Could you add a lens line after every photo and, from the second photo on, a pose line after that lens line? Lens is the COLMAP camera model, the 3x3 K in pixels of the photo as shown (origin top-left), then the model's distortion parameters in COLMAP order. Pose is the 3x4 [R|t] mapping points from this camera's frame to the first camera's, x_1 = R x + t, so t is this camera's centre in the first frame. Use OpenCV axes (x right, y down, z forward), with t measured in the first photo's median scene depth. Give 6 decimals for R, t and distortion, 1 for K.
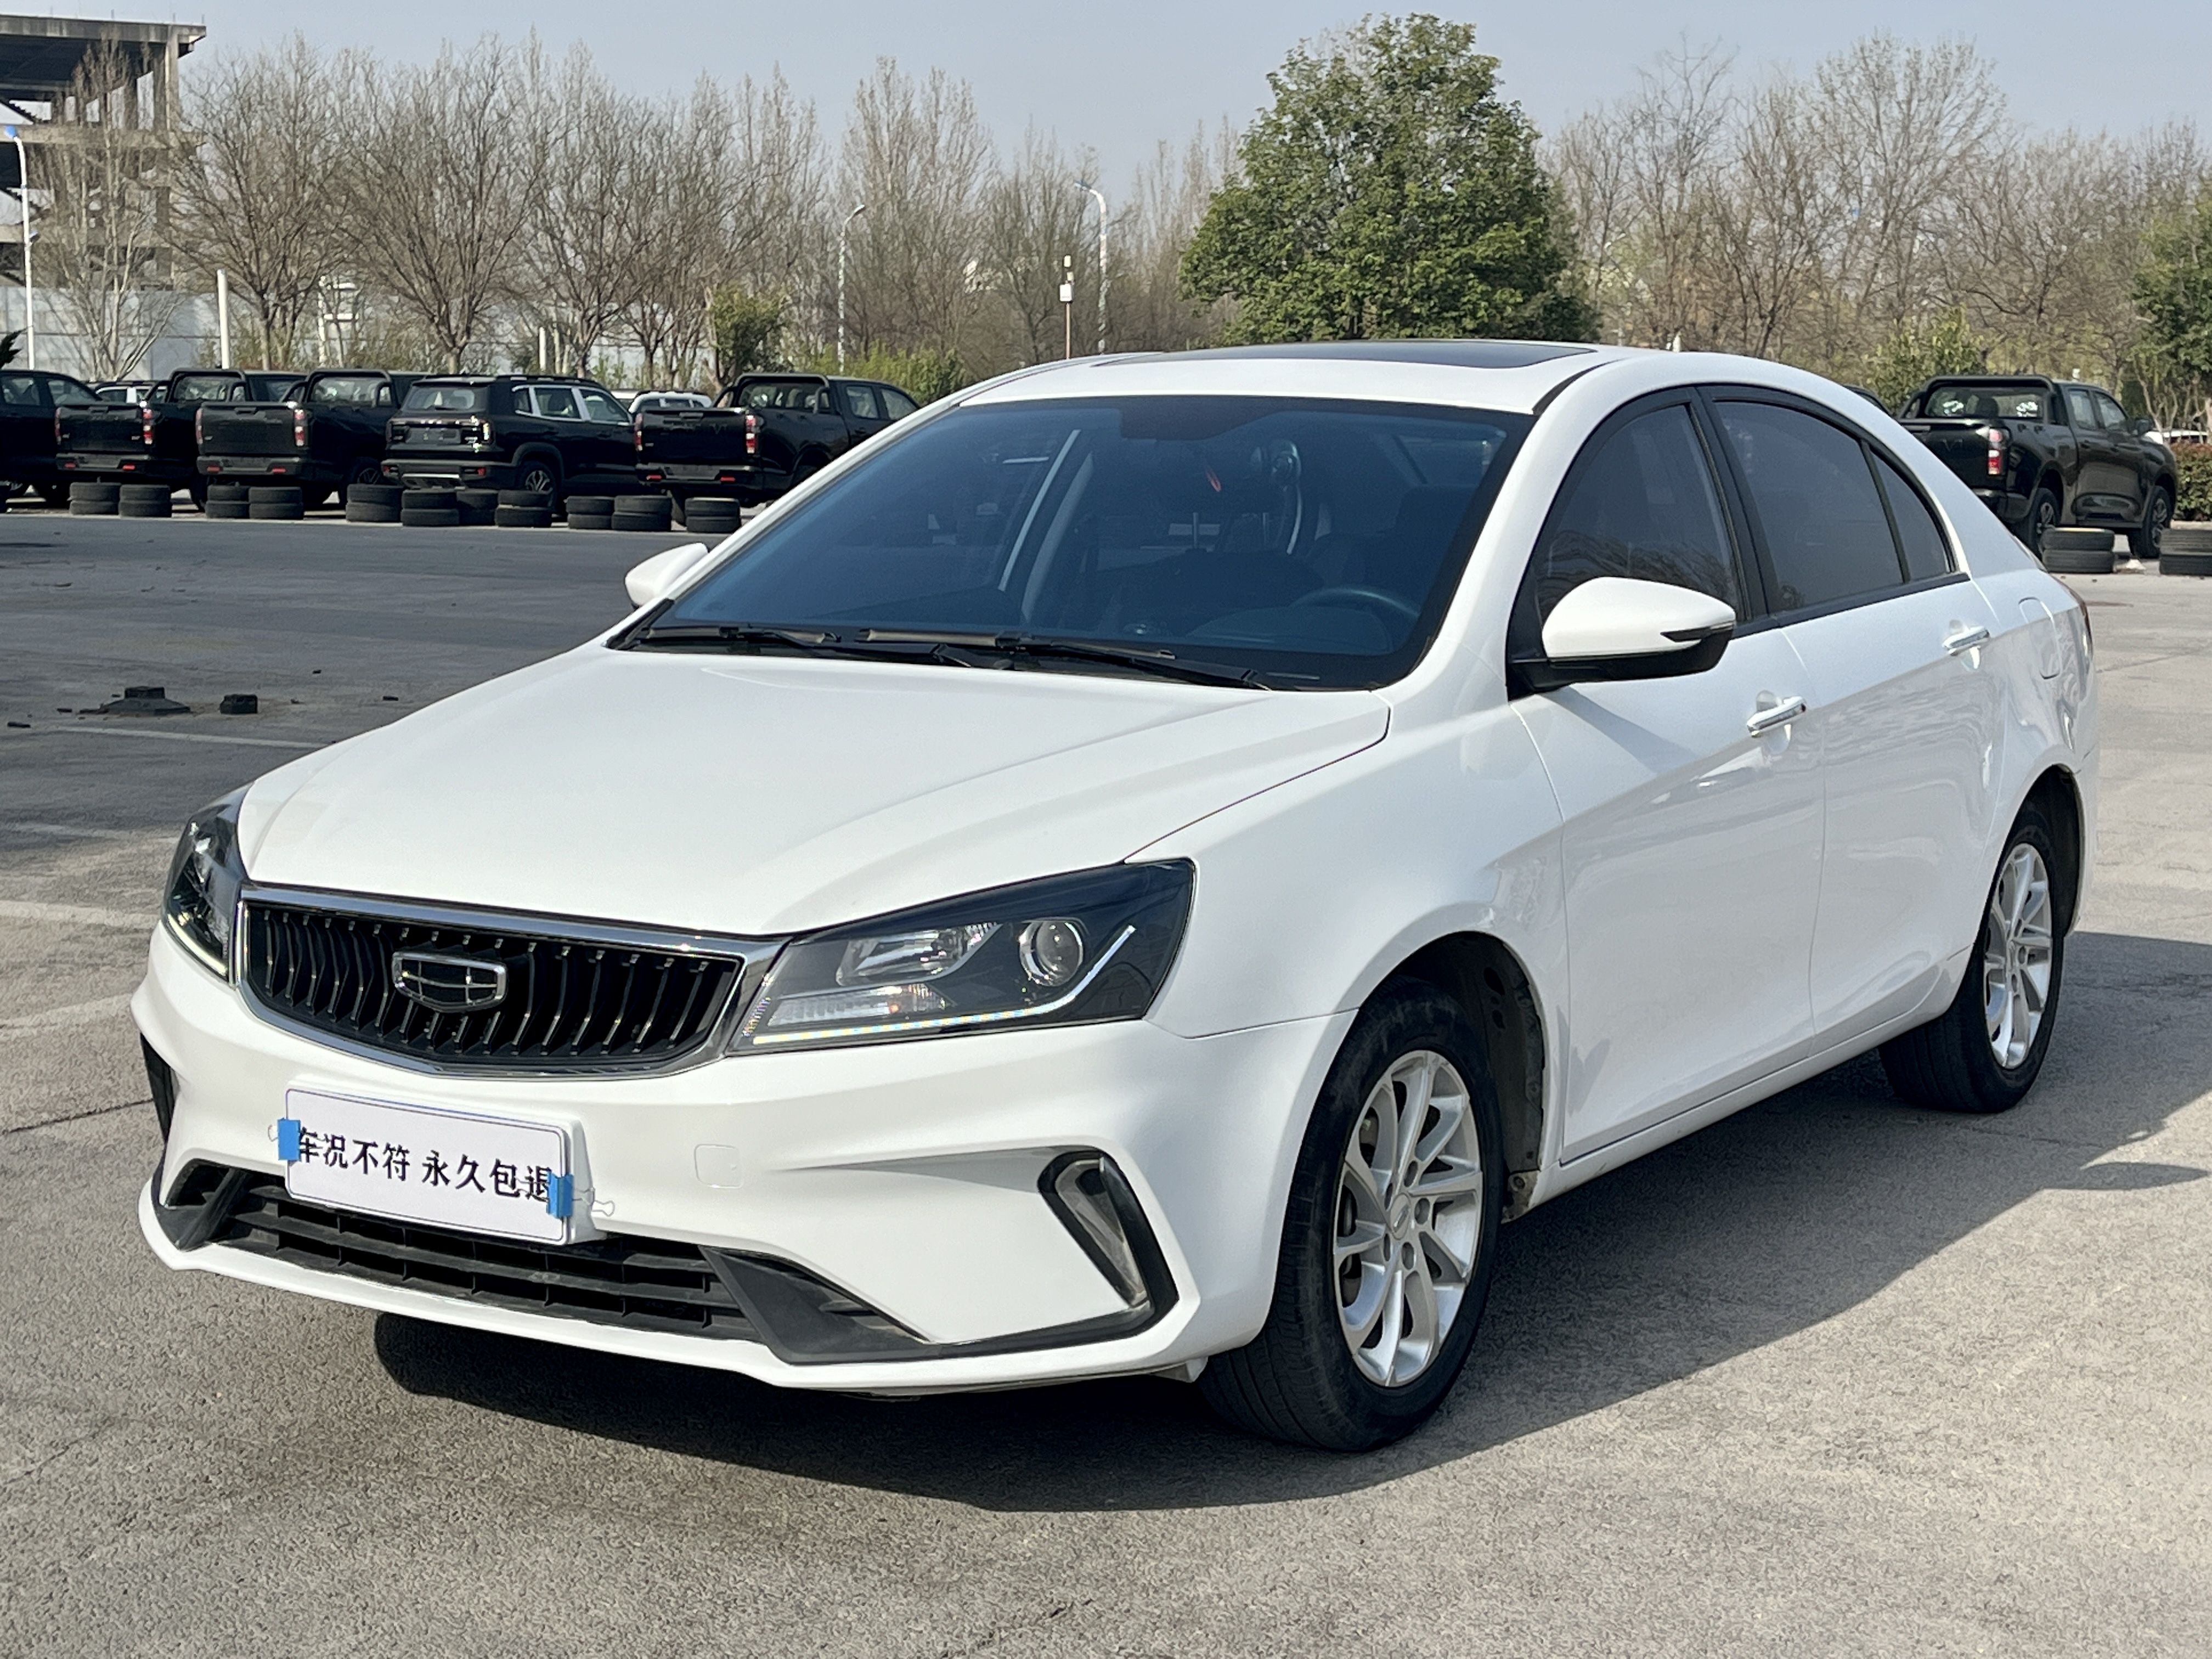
lens RADIAL K [[3410.8, 0, 1106.0], [0, 3410.8, 829.5], [0, 0, 1]] dist [0.294725, -1.278771]
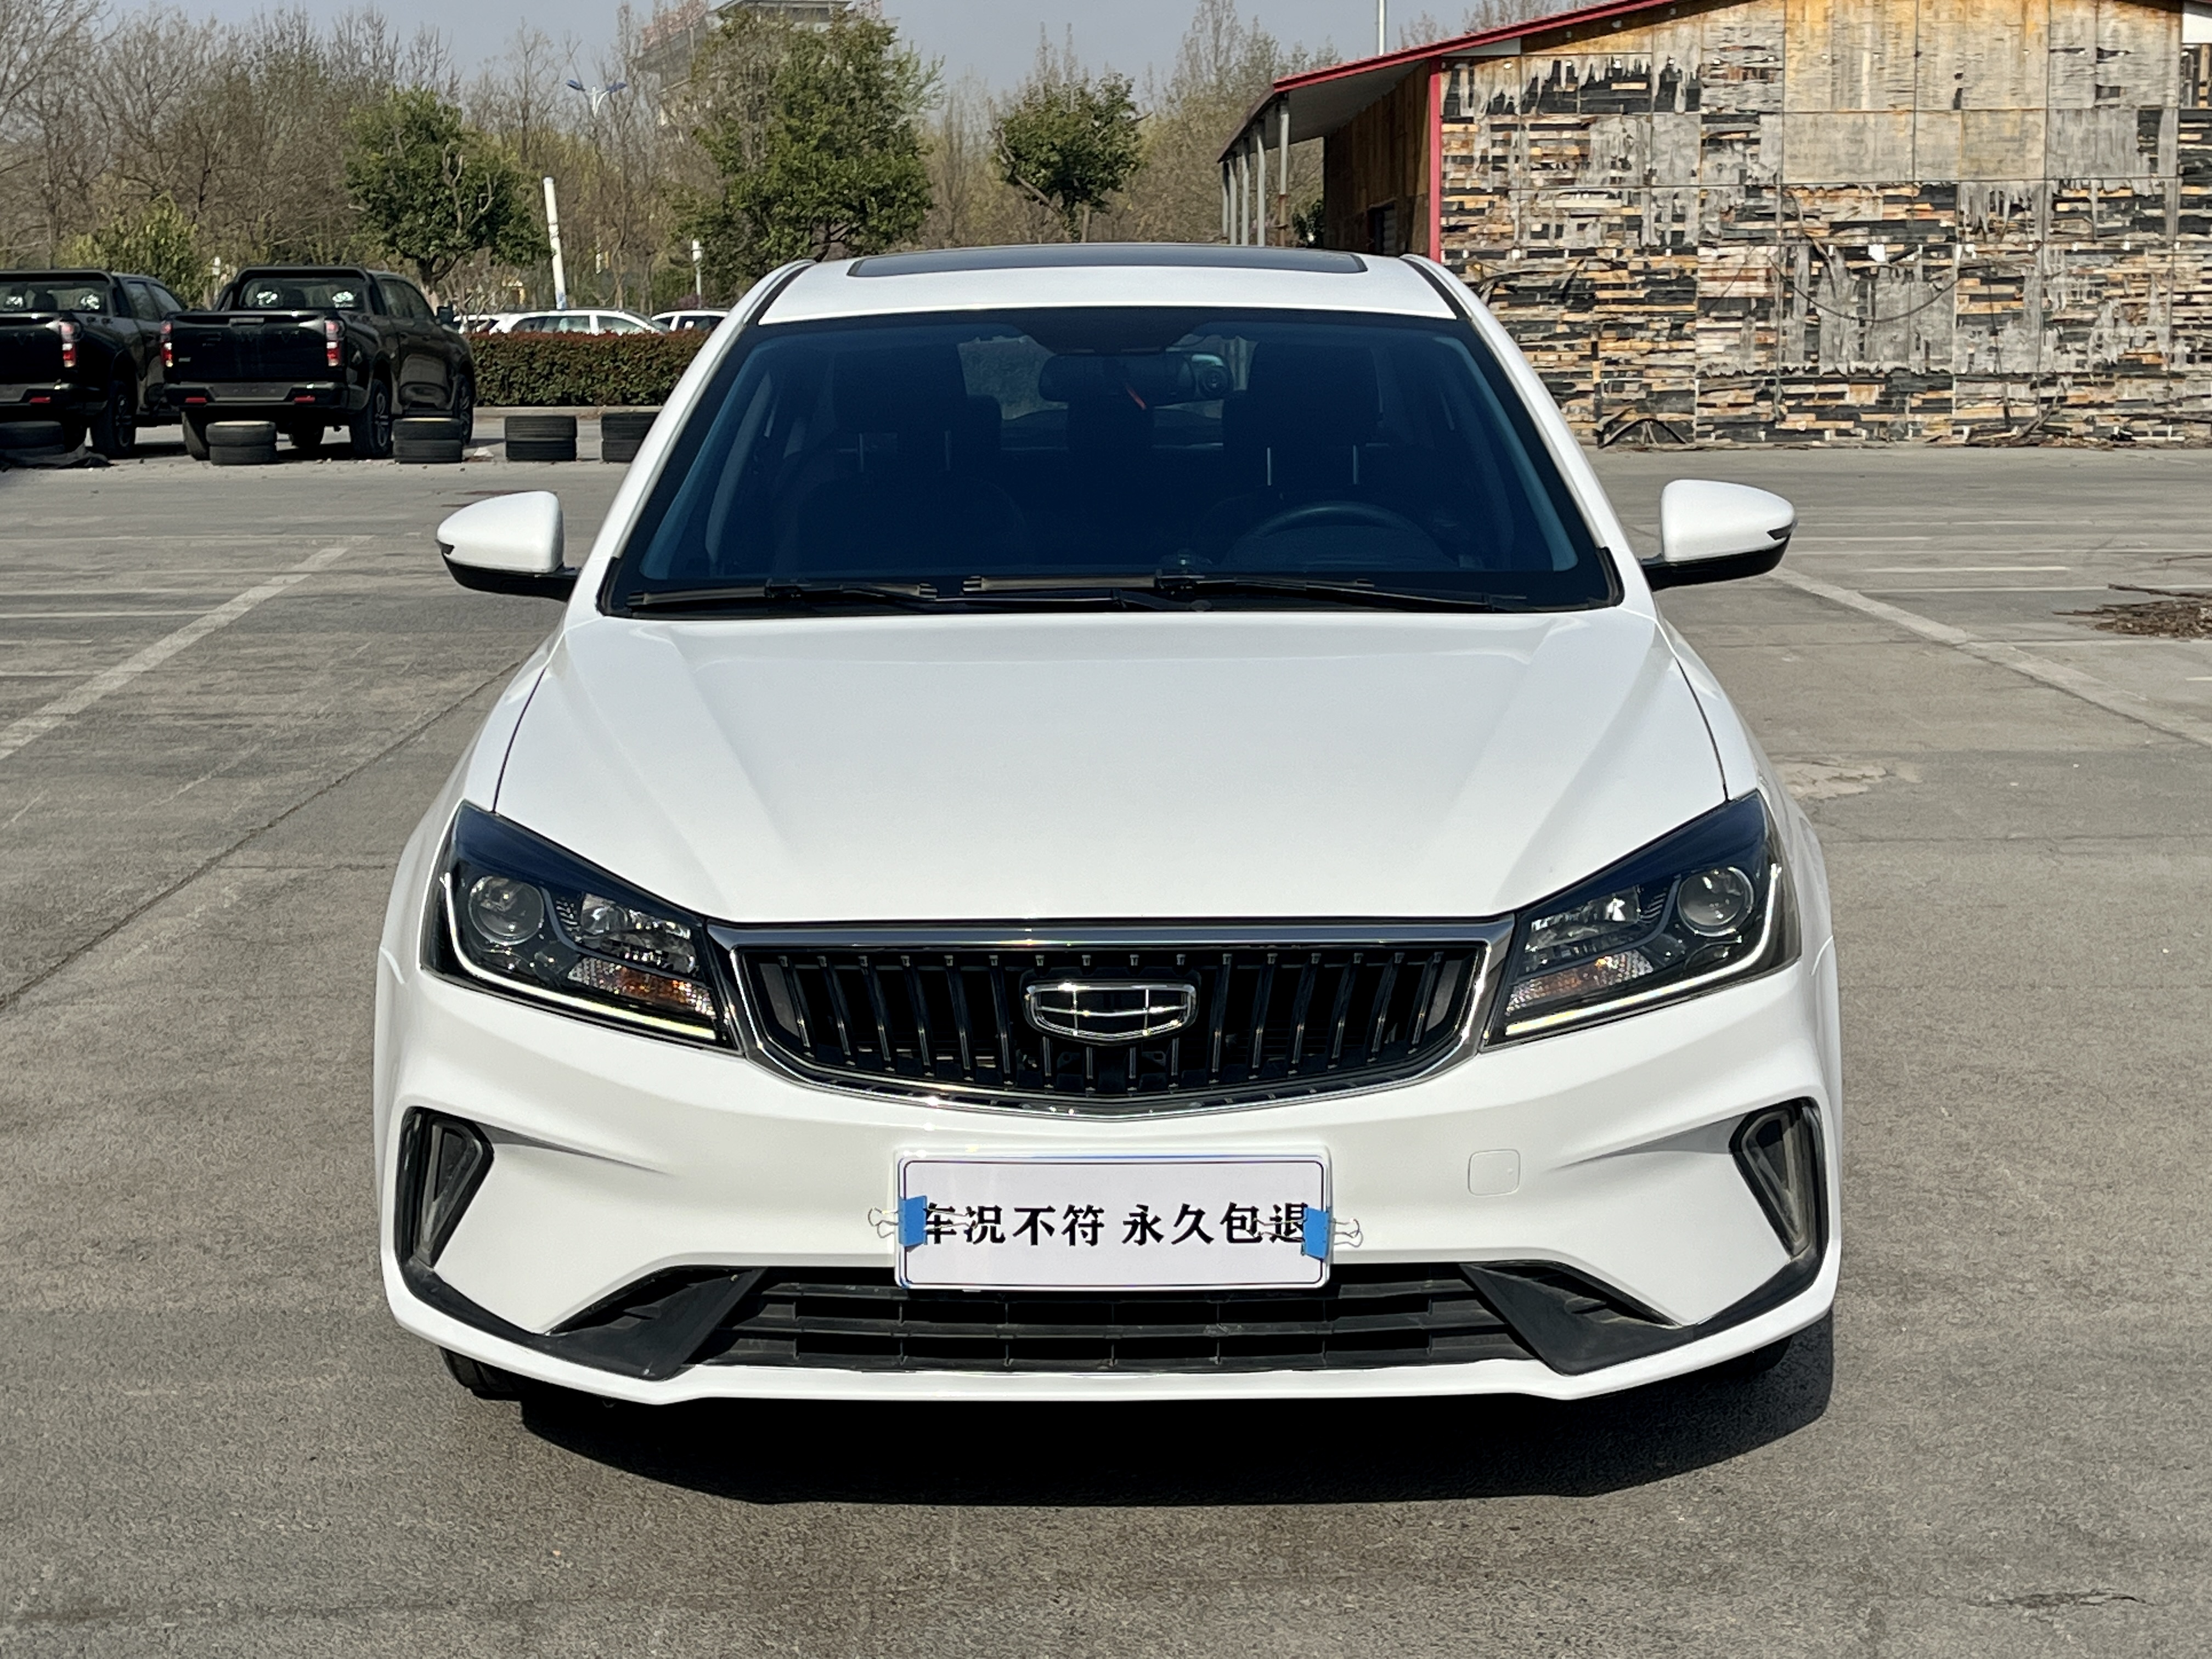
lens RADIAL K [[3410.8, 0, 1106.0], [0, 3410.8, 829.5], [0, 0, 1]] dist [0.294725, -1.278771]
pose [[0.850923, -0.098937, 0.515889, -0.632523], [0.082454, 0.995085, 0.054835, -0.048438], [-0.518779, -0.004123, 0.854898, 0.266611]]
